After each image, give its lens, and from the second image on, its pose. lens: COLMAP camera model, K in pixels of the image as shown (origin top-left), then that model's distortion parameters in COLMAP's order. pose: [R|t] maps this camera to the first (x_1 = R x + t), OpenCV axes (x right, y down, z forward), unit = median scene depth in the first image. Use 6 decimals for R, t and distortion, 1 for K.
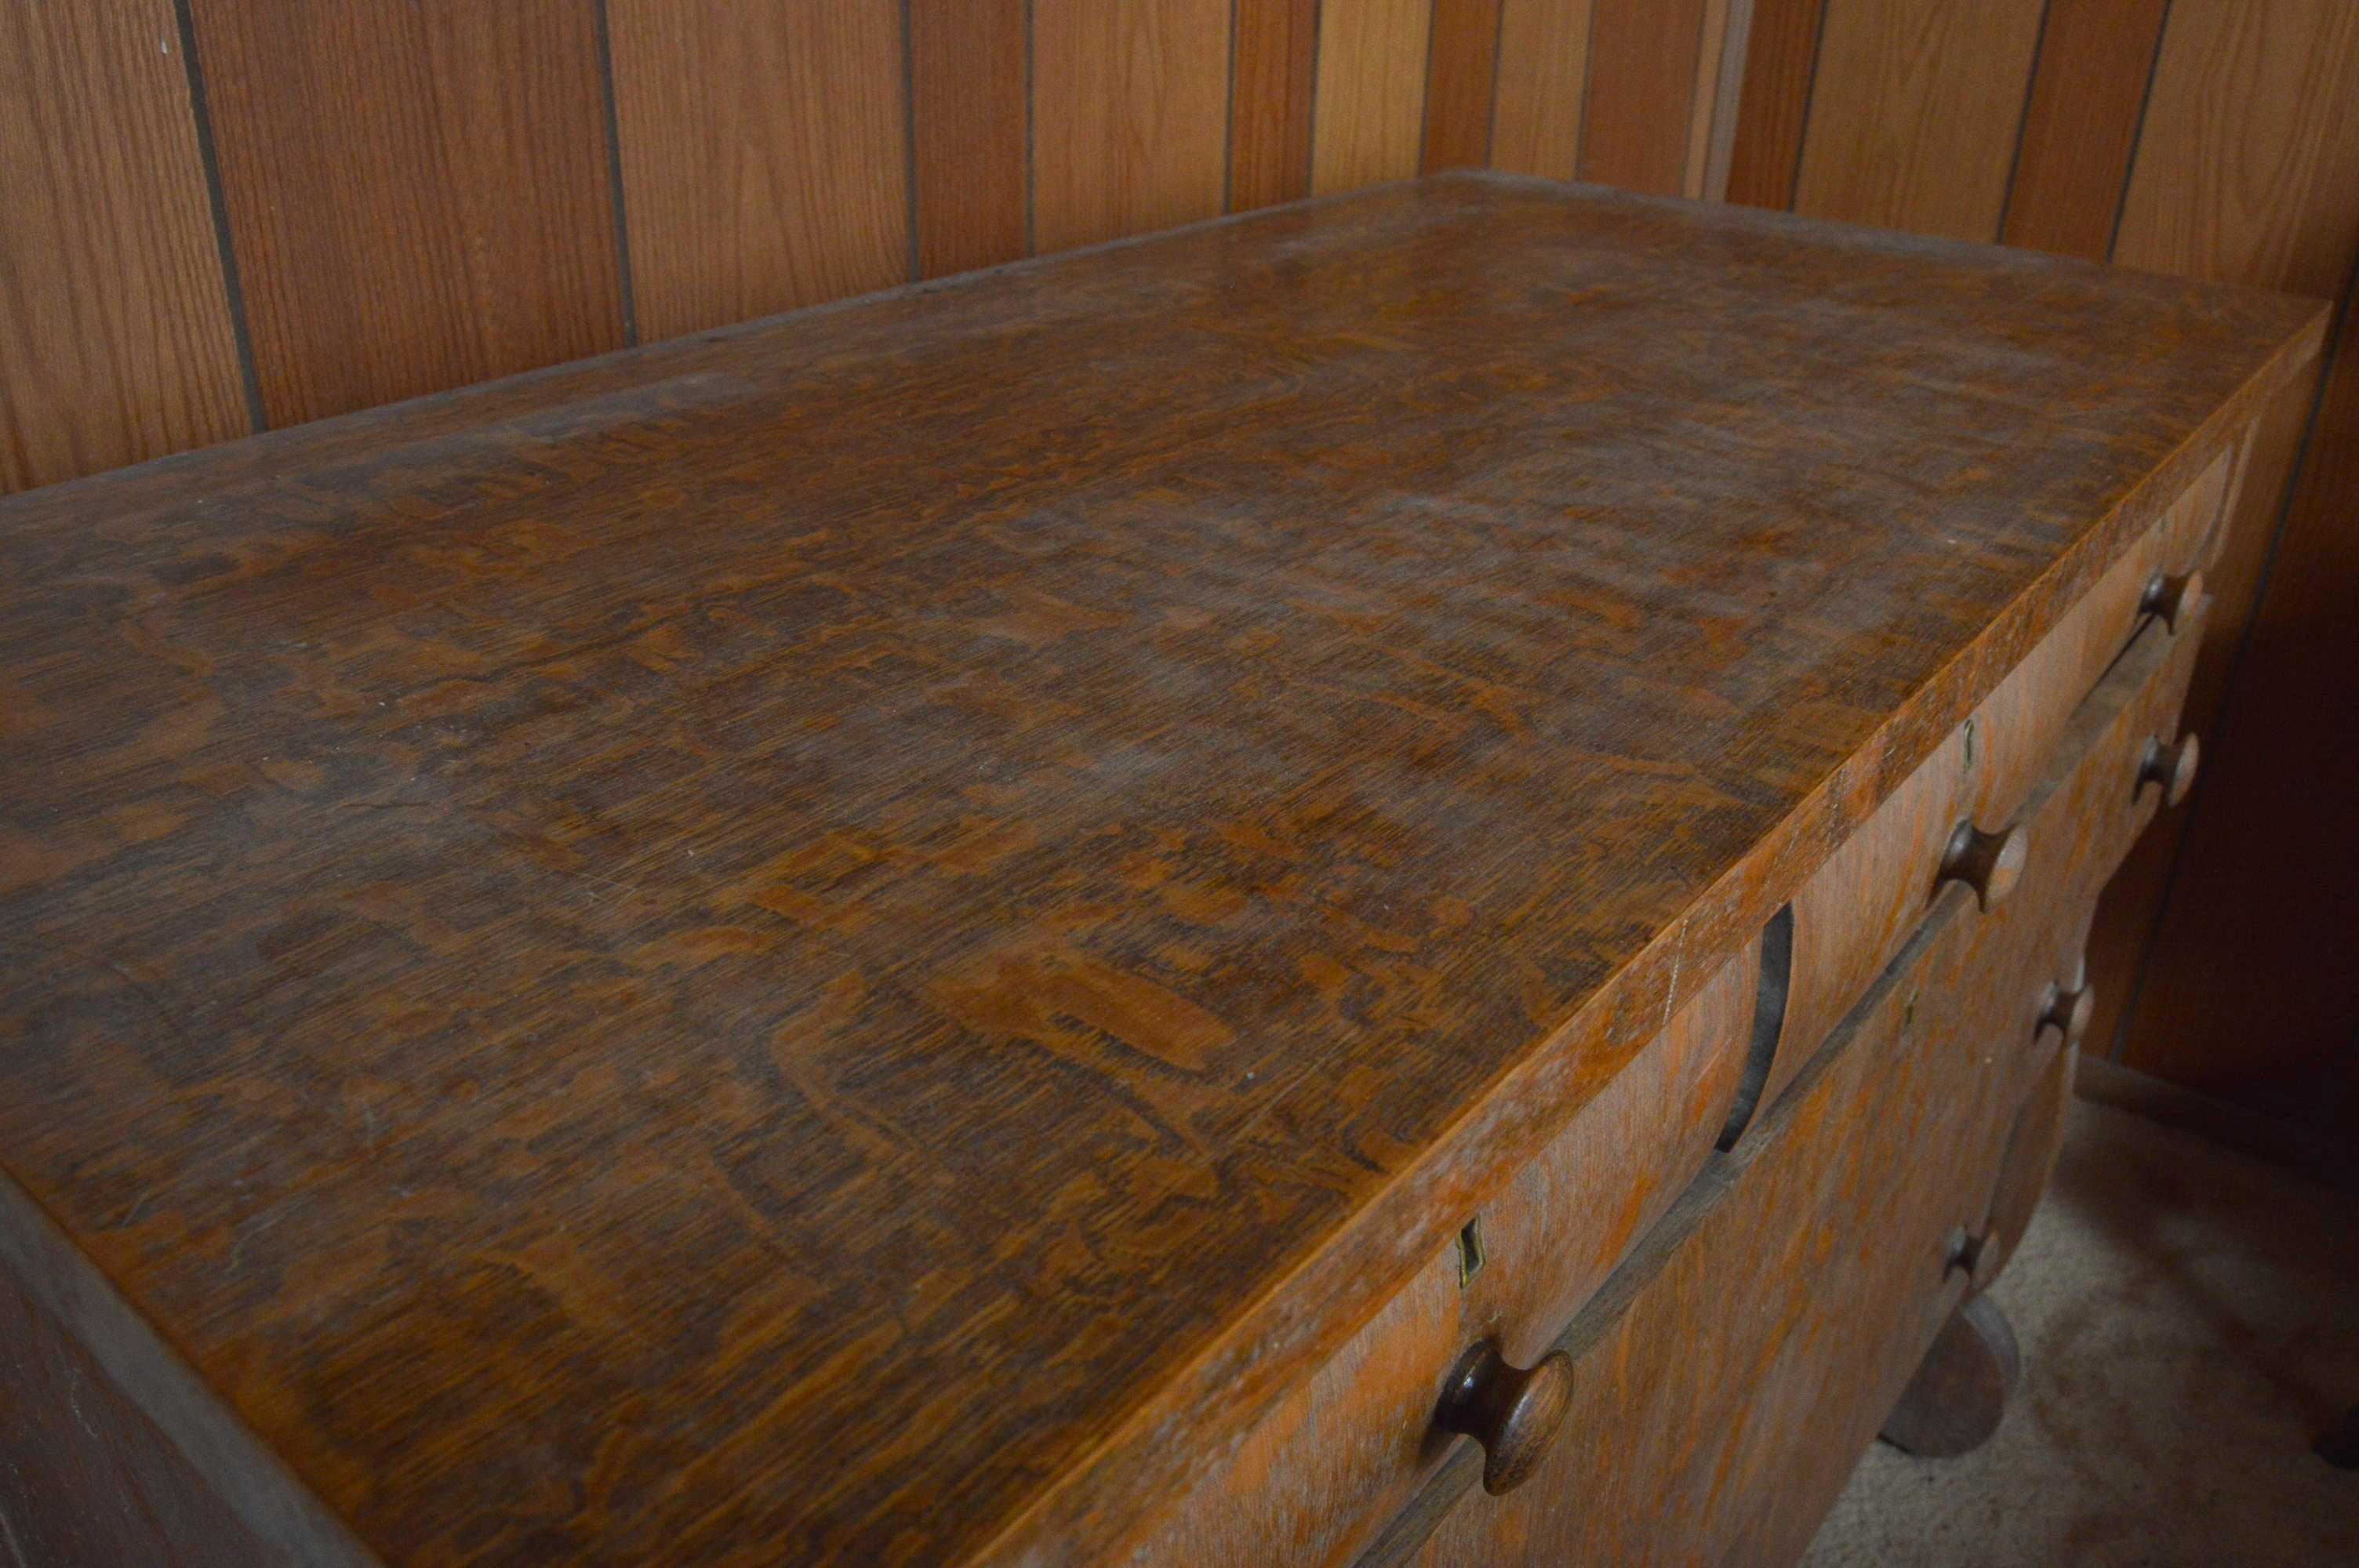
lens RADIAL K [[1847.3, 0, 1196.9], [0, 1847.3, 775.6], [0, 0, 1]] dist [-0.098256, 0.036171]
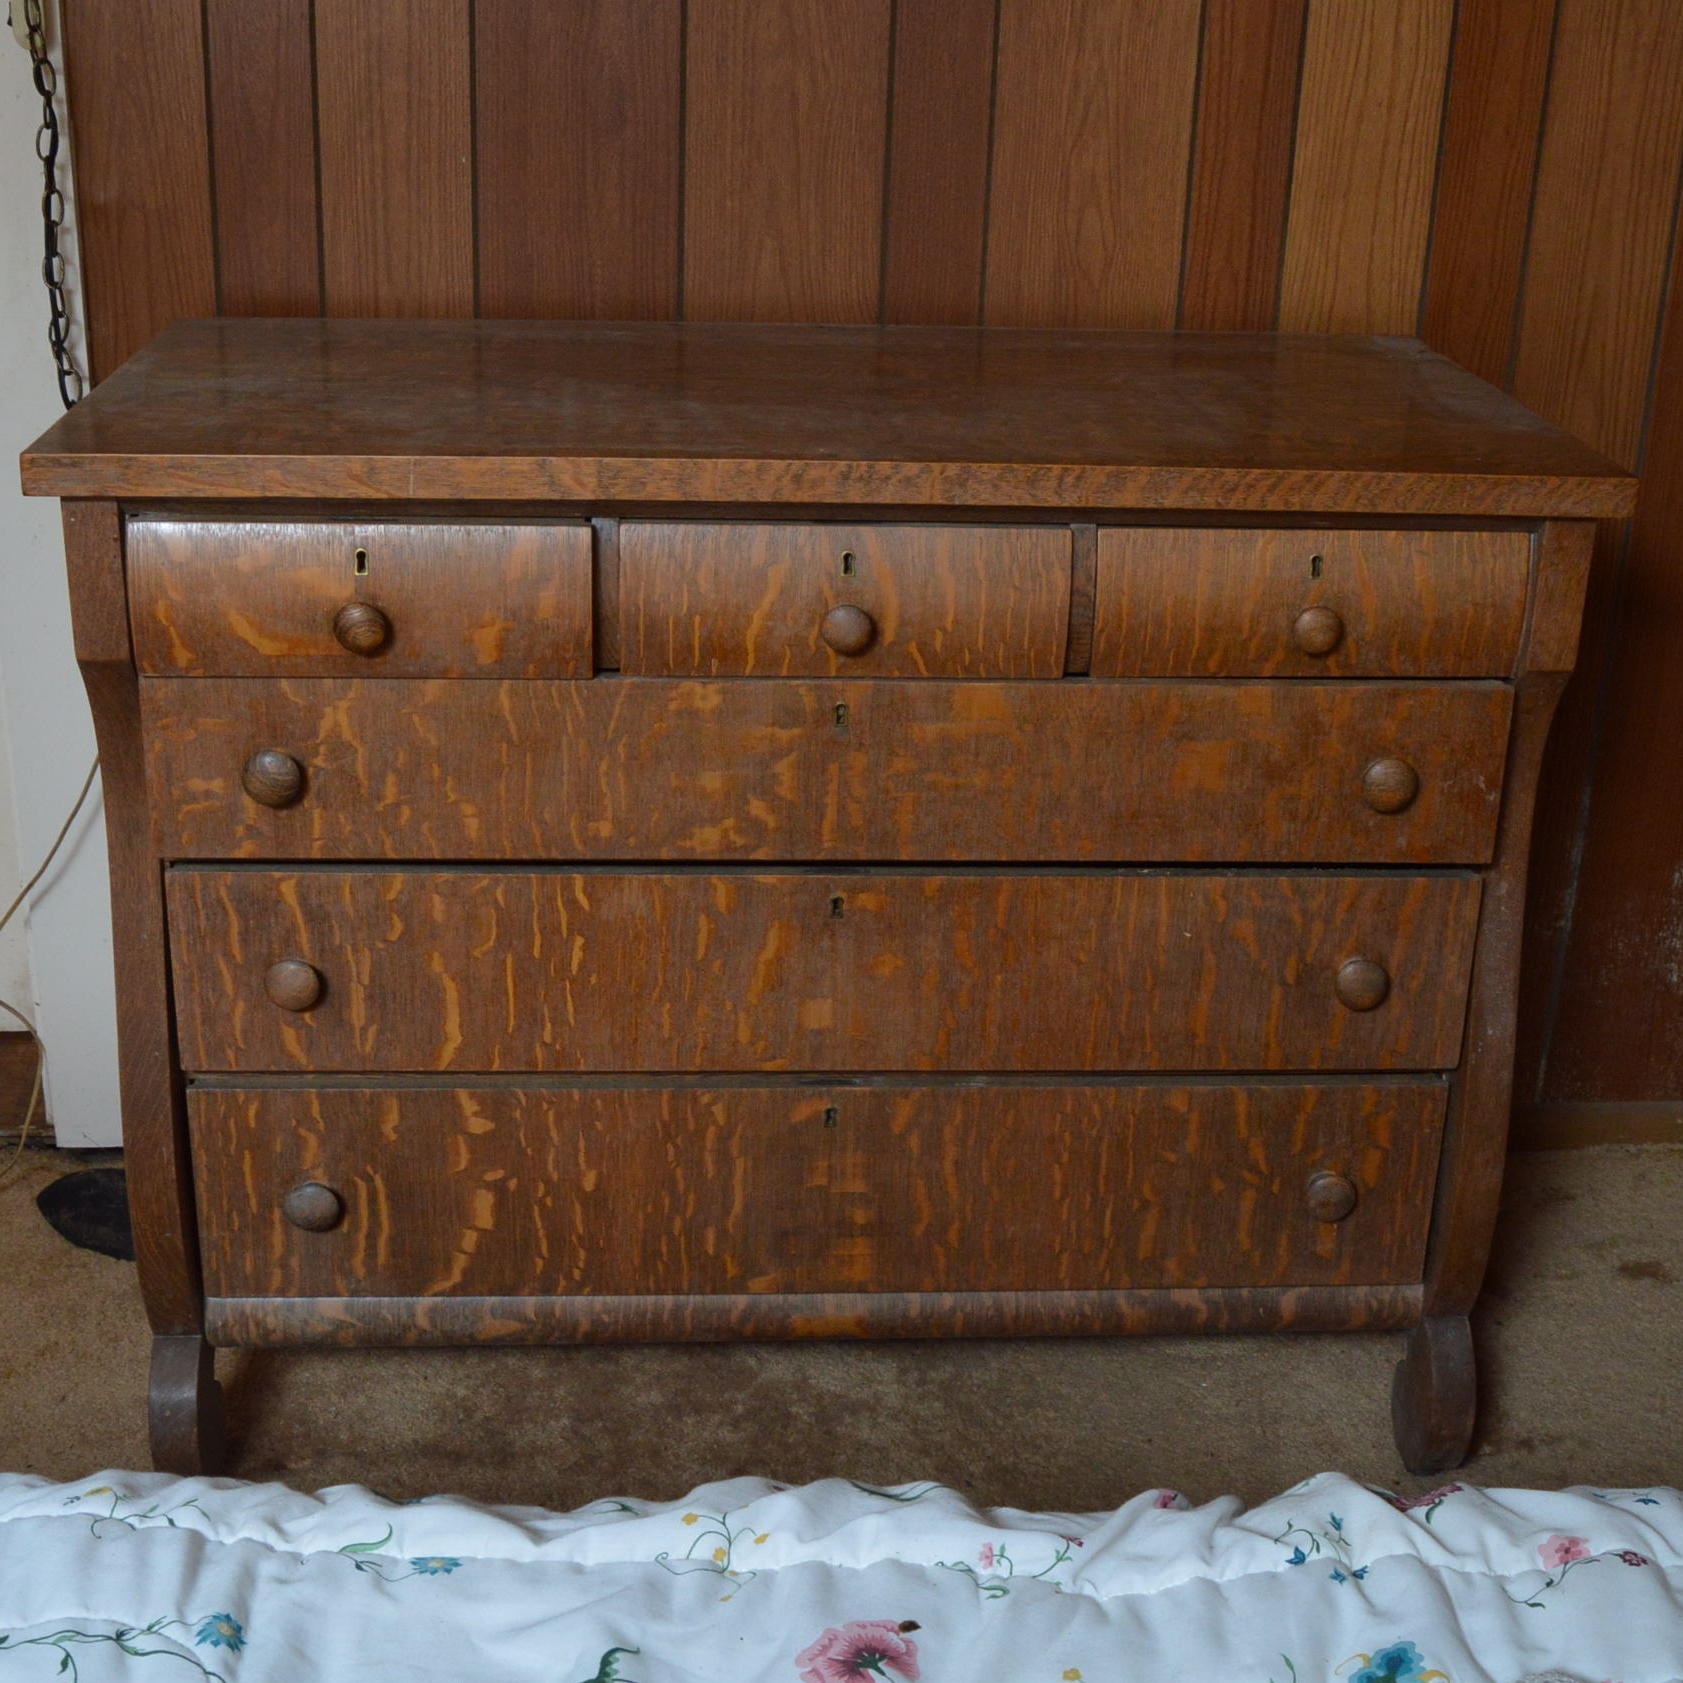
lens RADIAL K [[2360.4, 0, 843.3], [0, 2360.4, 851.1], [0, 0, 1]] dist [-0.085026, 0.000000]
pose [[0.678310, 0.274754, -0.681473, 1.527646], [-0.346012, 0.937627, 0.033623, 0.130814], [0.648206, 0.212991, 0.731071, -0.555090]]
